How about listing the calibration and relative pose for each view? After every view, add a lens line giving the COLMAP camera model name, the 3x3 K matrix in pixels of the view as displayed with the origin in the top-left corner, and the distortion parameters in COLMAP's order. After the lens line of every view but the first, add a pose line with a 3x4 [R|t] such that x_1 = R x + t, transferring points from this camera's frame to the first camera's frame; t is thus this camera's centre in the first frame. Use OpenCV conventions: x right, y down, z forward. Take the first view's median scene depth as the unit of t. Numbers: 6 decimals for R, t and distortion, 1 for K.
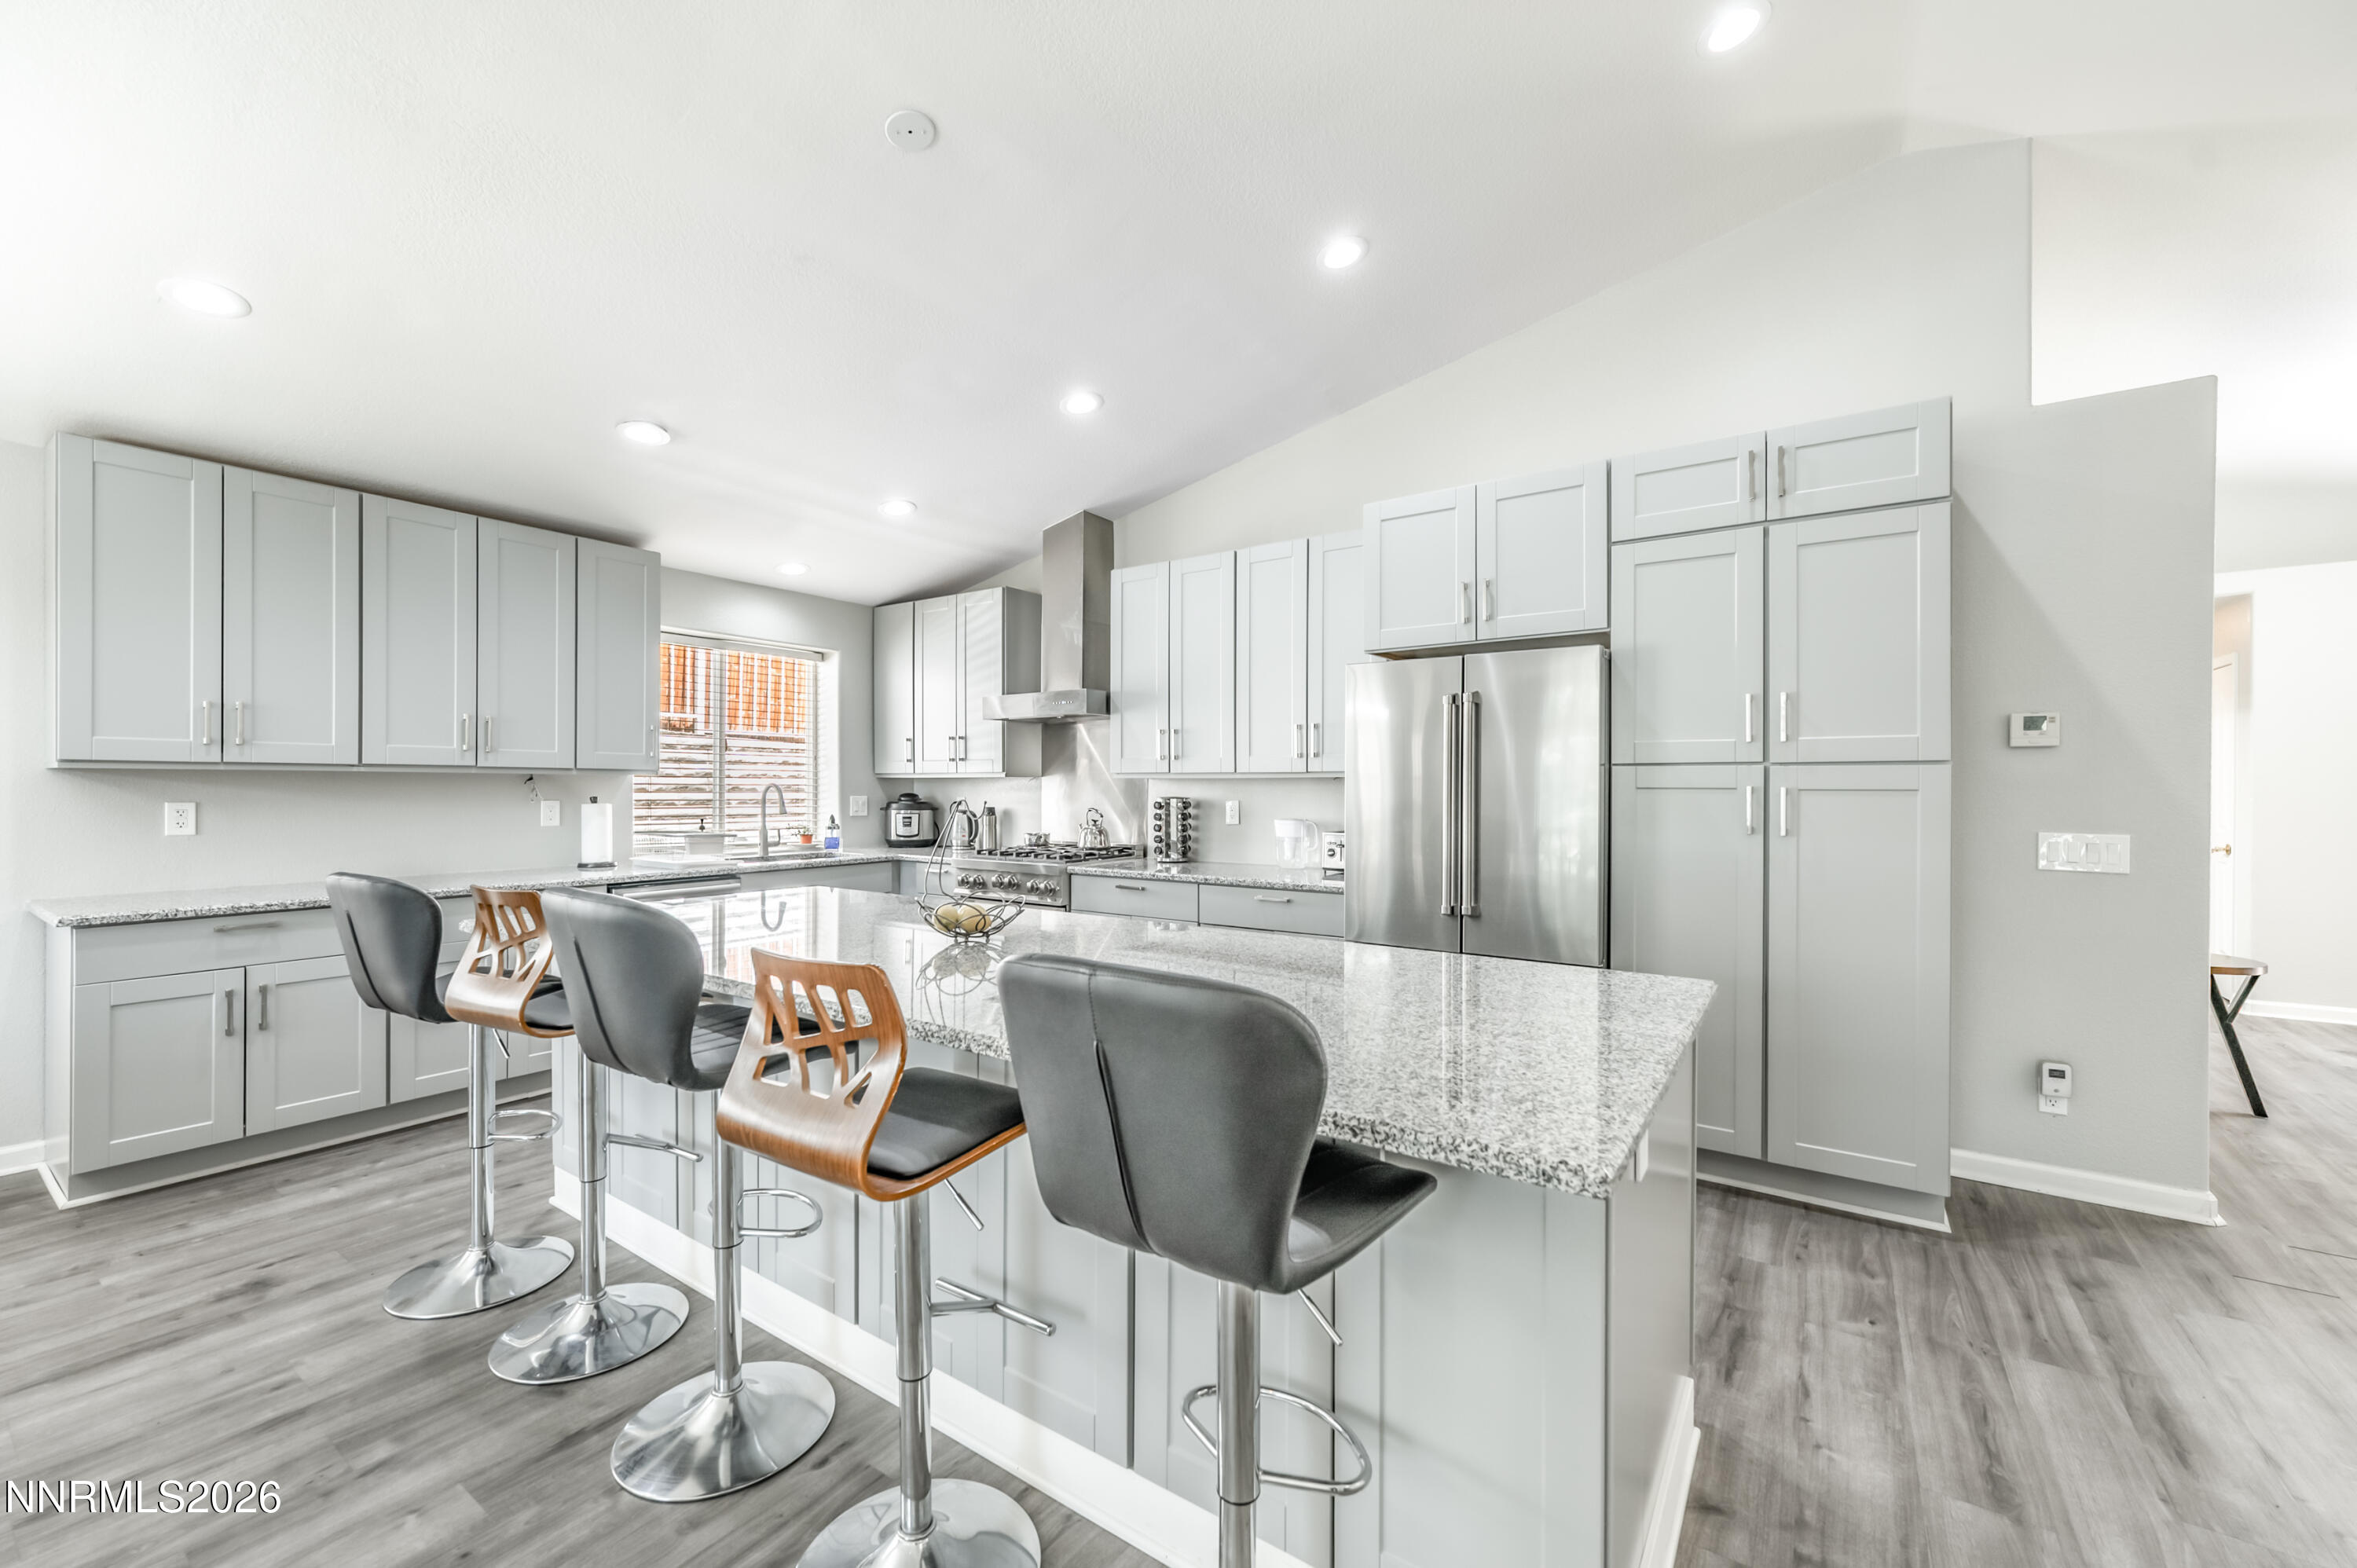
lens RADIAL K [[939.2, 0, 1179.0], [0, 939.2, 789.5], [0, 0, 1]] dist [0.001505, 0.000393]
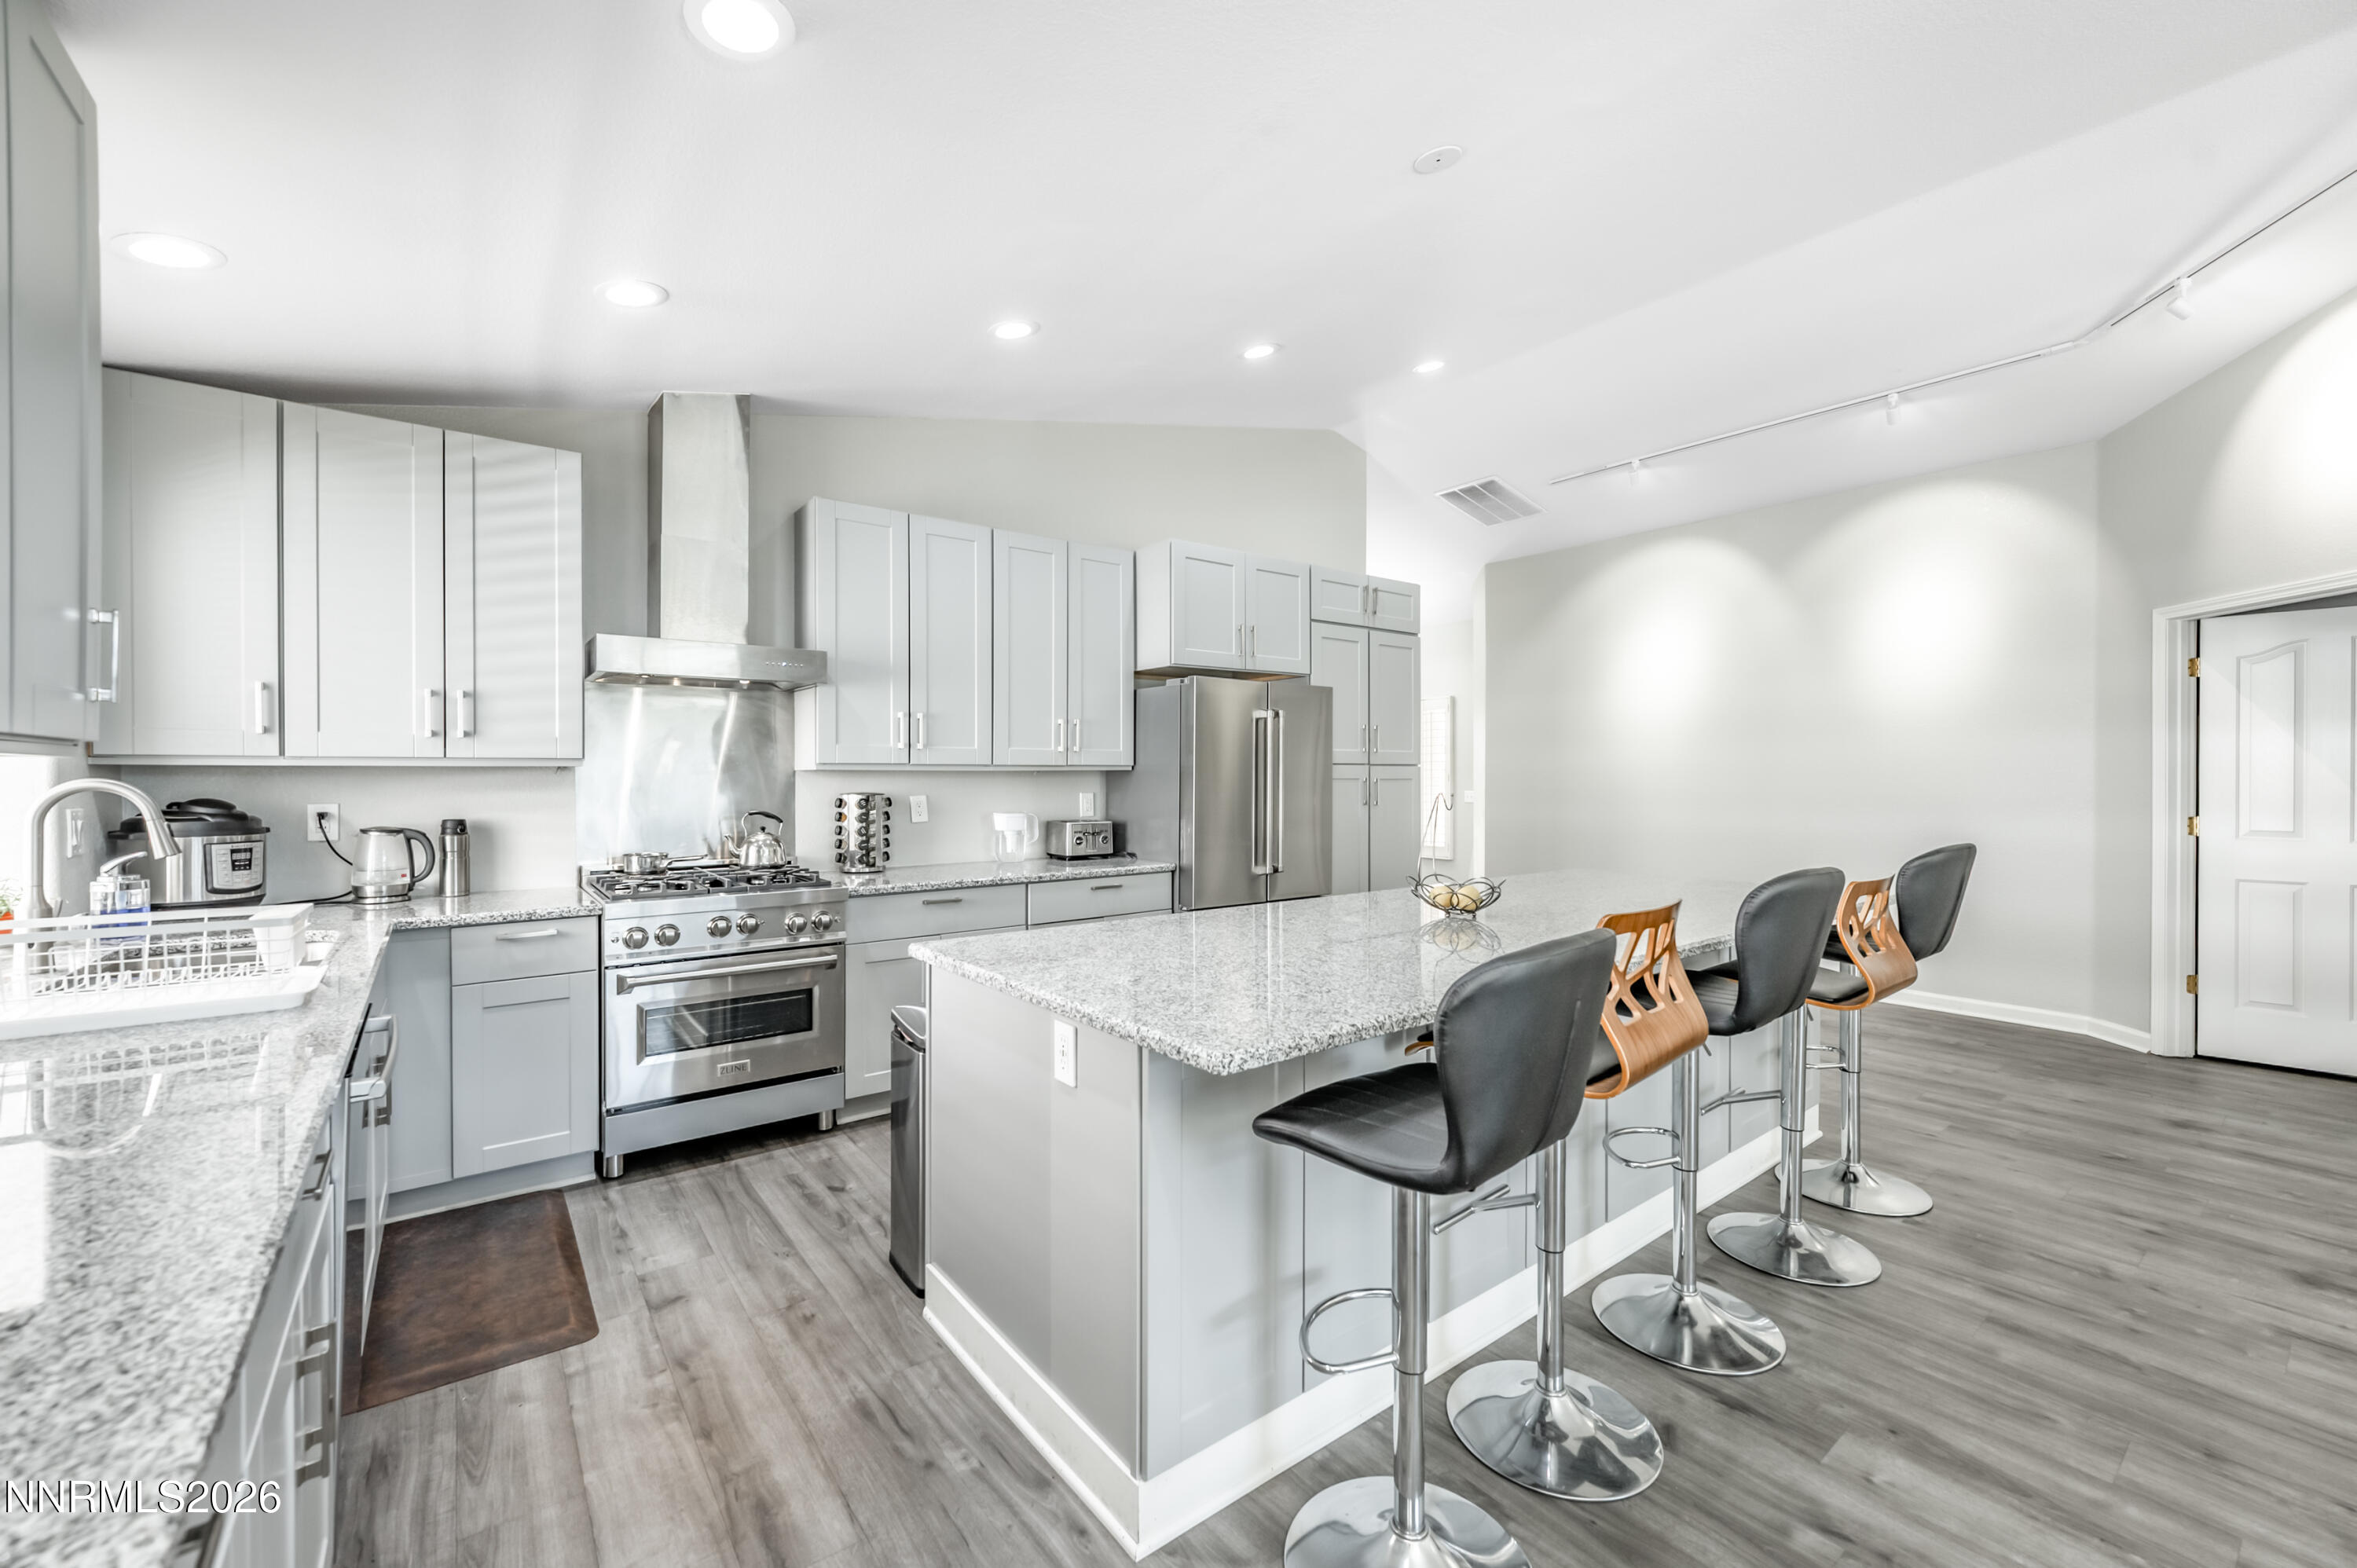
lens RADIAL K [[940.1, 0, 1169.0], [0, 940.1, 786.3], [0, 0, 1]] dist [-0.001042, -0.000047]
pose [[0.307596, -0.013833, 0.951417, -0.763091], [0.005618, 0.999903, 0.012721, -0.007330], [-0.951501, 0.001432, 0.307644, 0.532199]]
